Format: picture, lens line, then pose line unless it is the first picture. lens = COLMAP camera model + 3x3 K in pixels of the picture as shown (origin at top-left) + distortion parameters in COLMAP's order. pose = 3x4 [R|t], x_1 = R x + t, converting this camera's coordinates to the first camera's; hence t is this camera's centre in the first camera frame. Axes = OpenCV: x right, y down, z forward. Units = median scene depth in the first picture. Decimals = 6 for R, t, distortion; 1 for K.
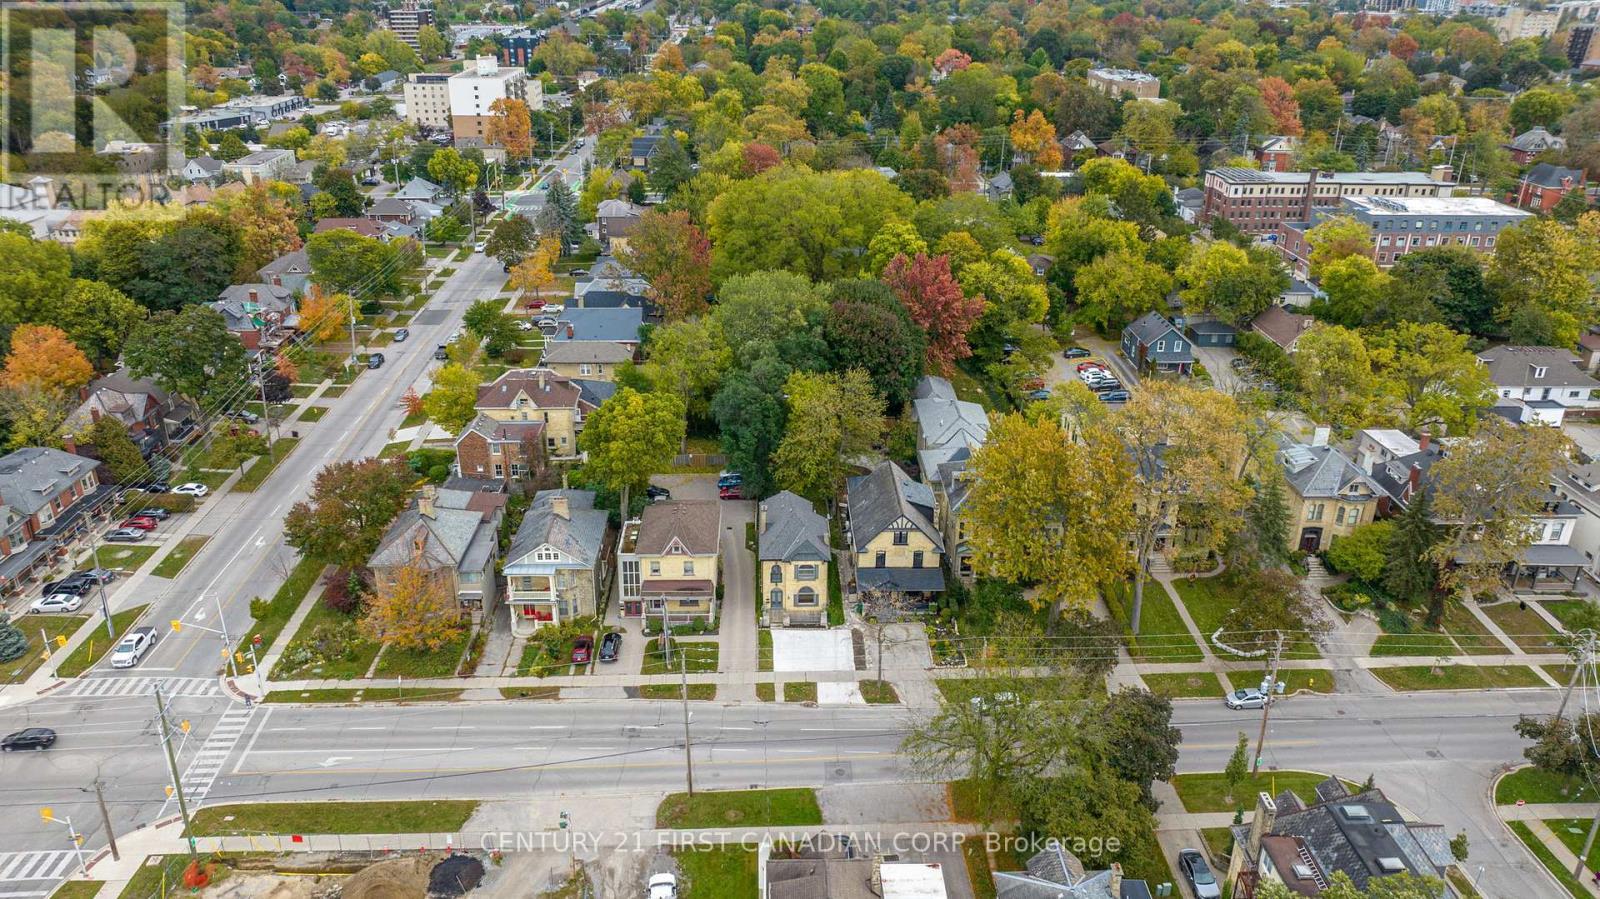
lens RADIAL K [[1133.4, 0, 801.8], [0, 1133.4, 446.0], [0, 0, 1]] dist [-0.036900, 0.037174]
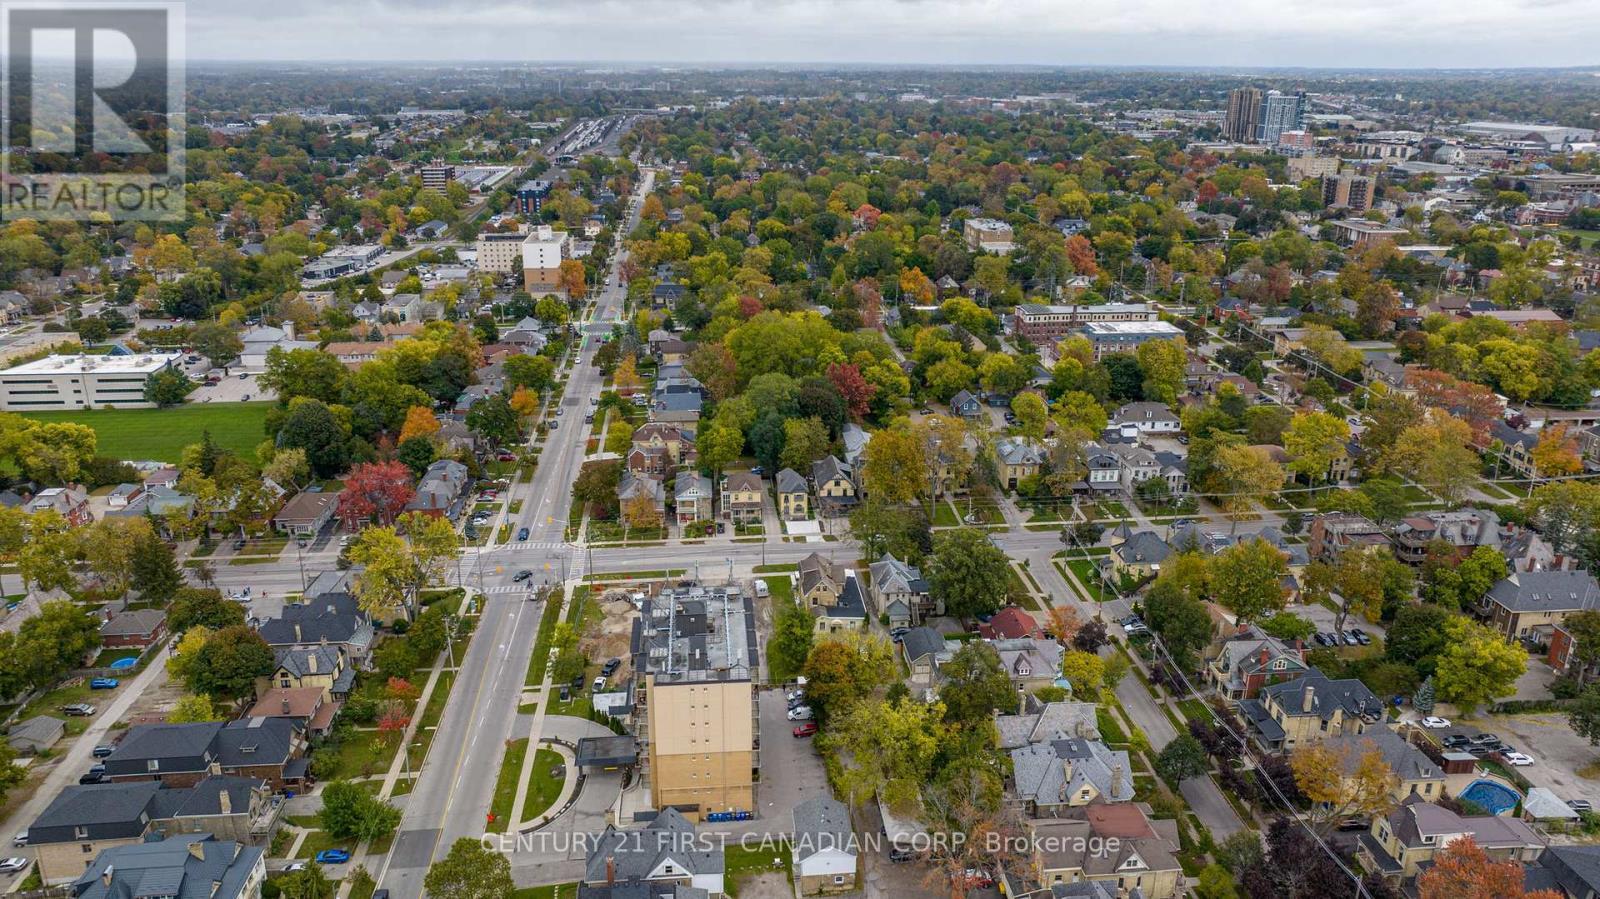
lens RADIAL K [[1127.0, 0, 801.4], [0, 1127.0, 449.4], [0, 0, 1]] dist [-0.034720, 0.029977]
pose [[0.998169, -0.023905, 0.055568, -0.120030], [0.028132, 0.996667, -0.076576, 0.189955], [-0.053553, 0.077999, 0.995514, -1.383480]]
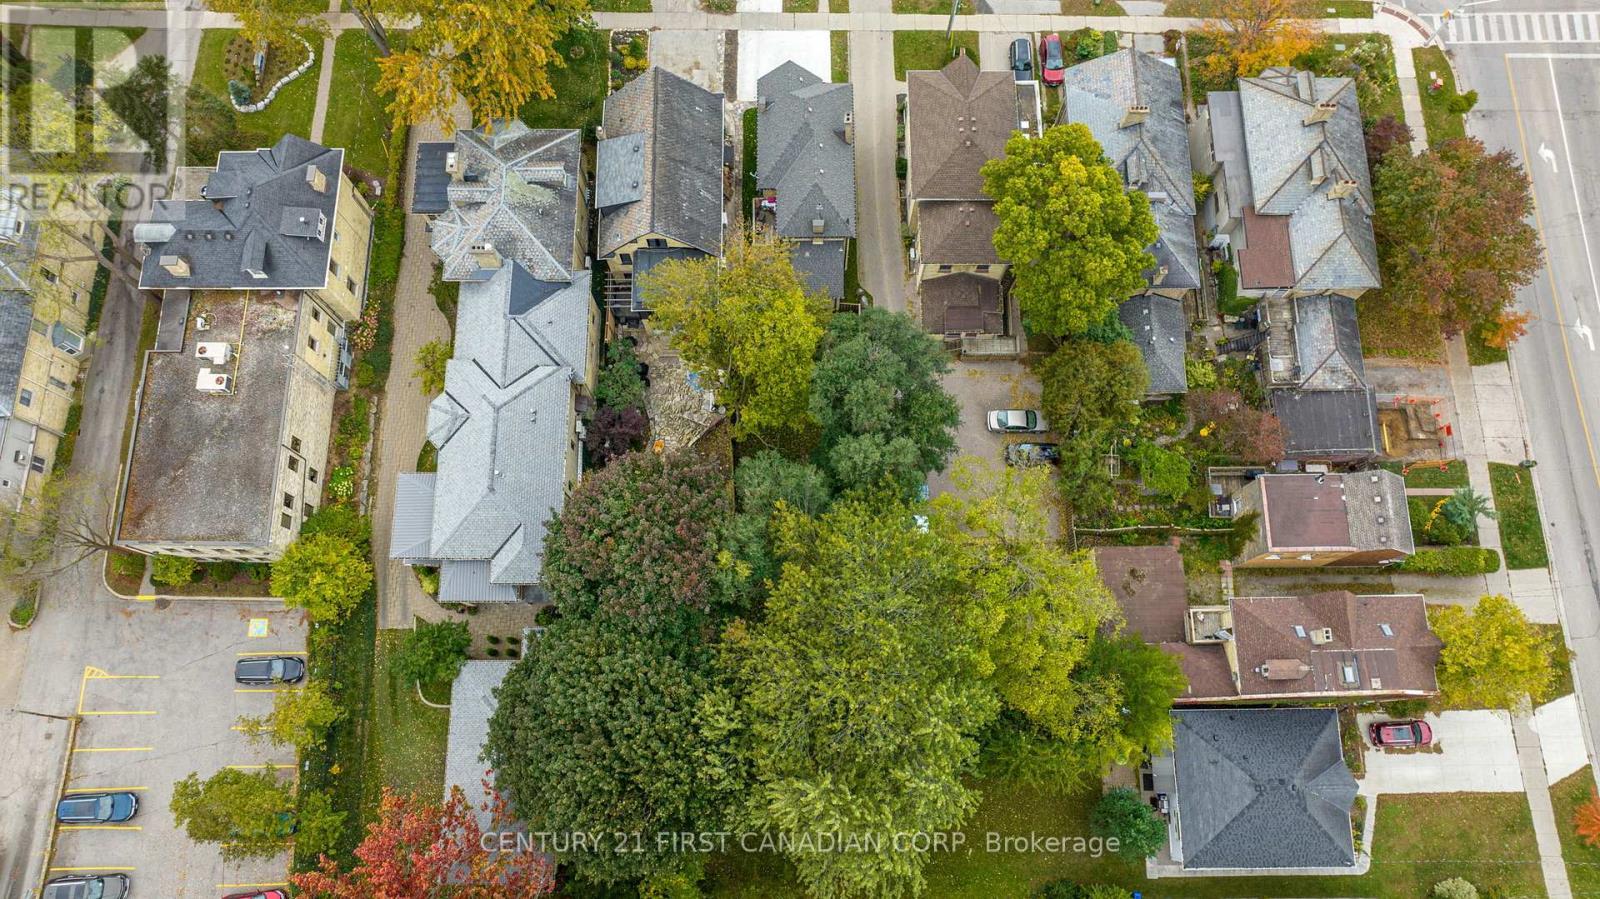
lens RADIAL K [[1127.0, 0, 801.4], [0, 1127.0, 449.4], [0, 0, 1]] dist [-0.034720, 0.029977]
pose [[-0.999749, -0.022343, -0.001677, -0.007733], [0.001712, -0.150785, 0.988565, -0.671712], [-0.022340, 0.988314, 0.150785, 1.105095]]
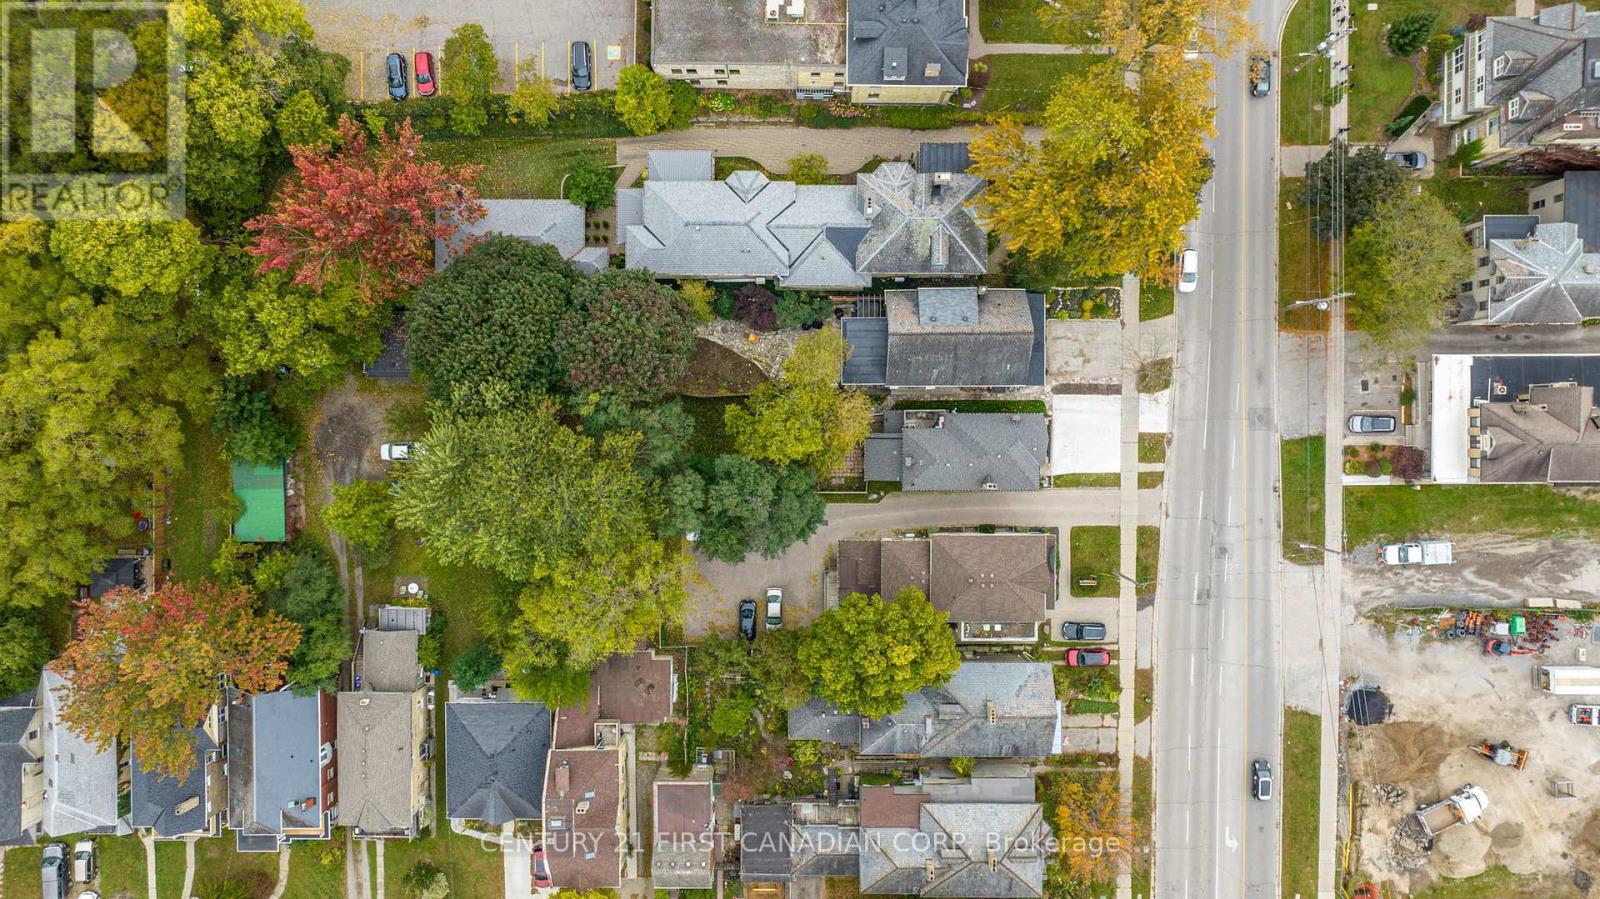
lens RADIAL K [[1127.0, 0, 801.4], [0, 1127.0, 449.4], [0, 0, 1]] dist [-0.034720, 0.029977]
pose [[0.026956, -0.999329, -0.024807, 0.013587], [0.410353, -0.011567, 0.911853, -0.815054], [-0.911528, -0.034759, 0.409766, 0.779645]]
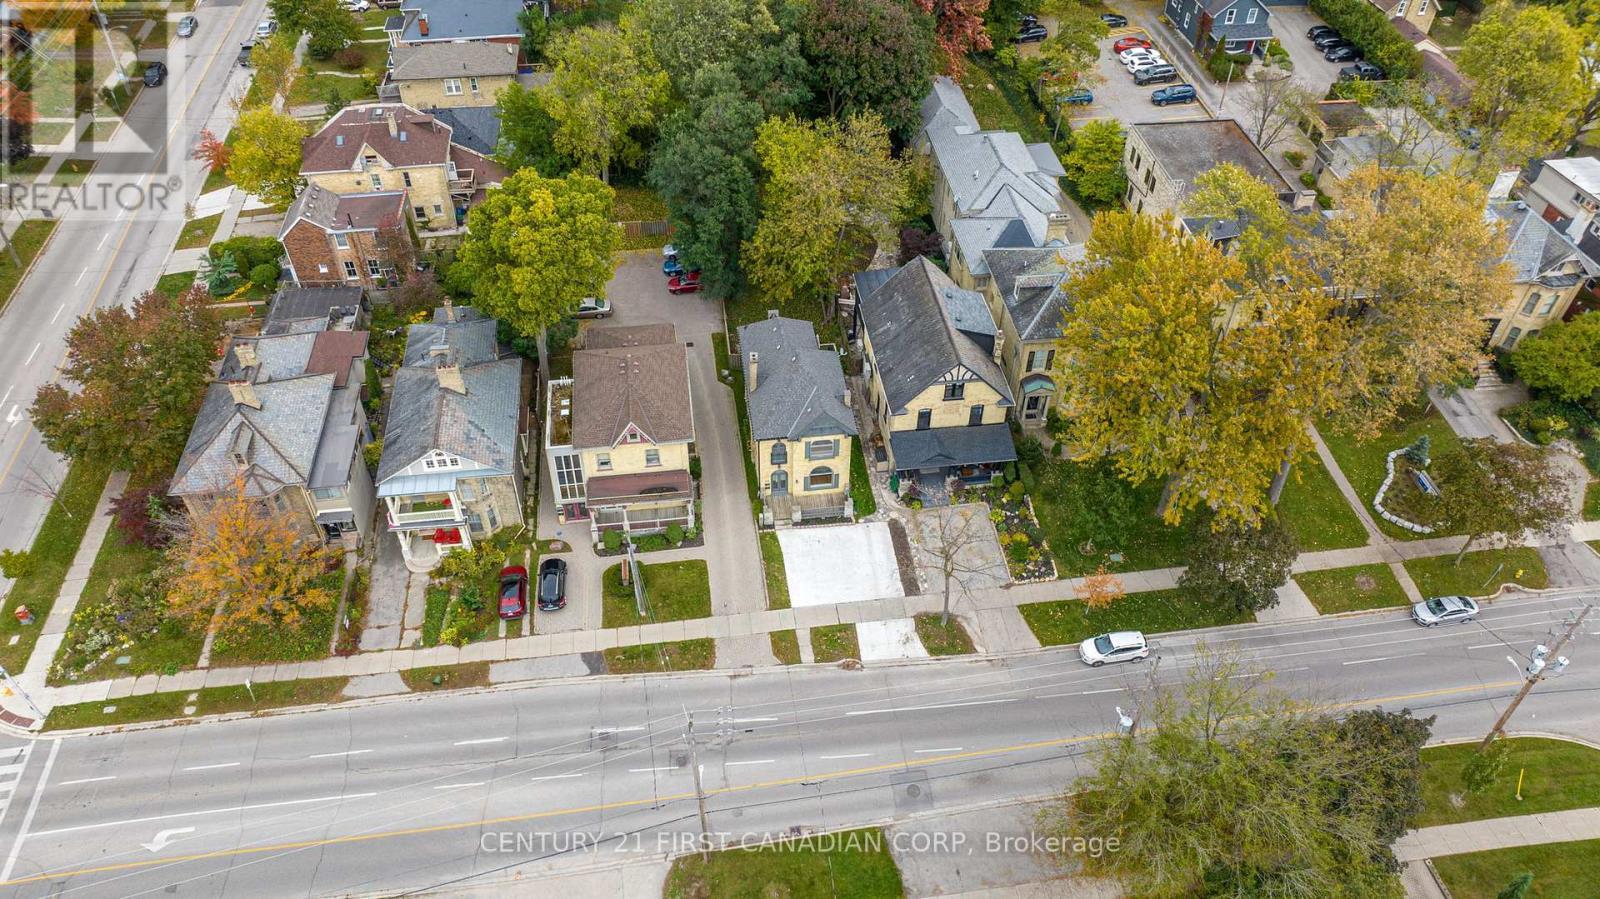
lens RADIAL K [[1127.0, 0, 801.4], [0, 1127.0, 449.4], [0, 0, 1]] dist [-0.034720, 0.029977]
pose [[0.994803, -0.071012, 0.072973, -0.058259], [0.041904, 0.938687, 0.342215, -0.124247], [-0.092800, -0.337379, 0.936784, 0.346060]]
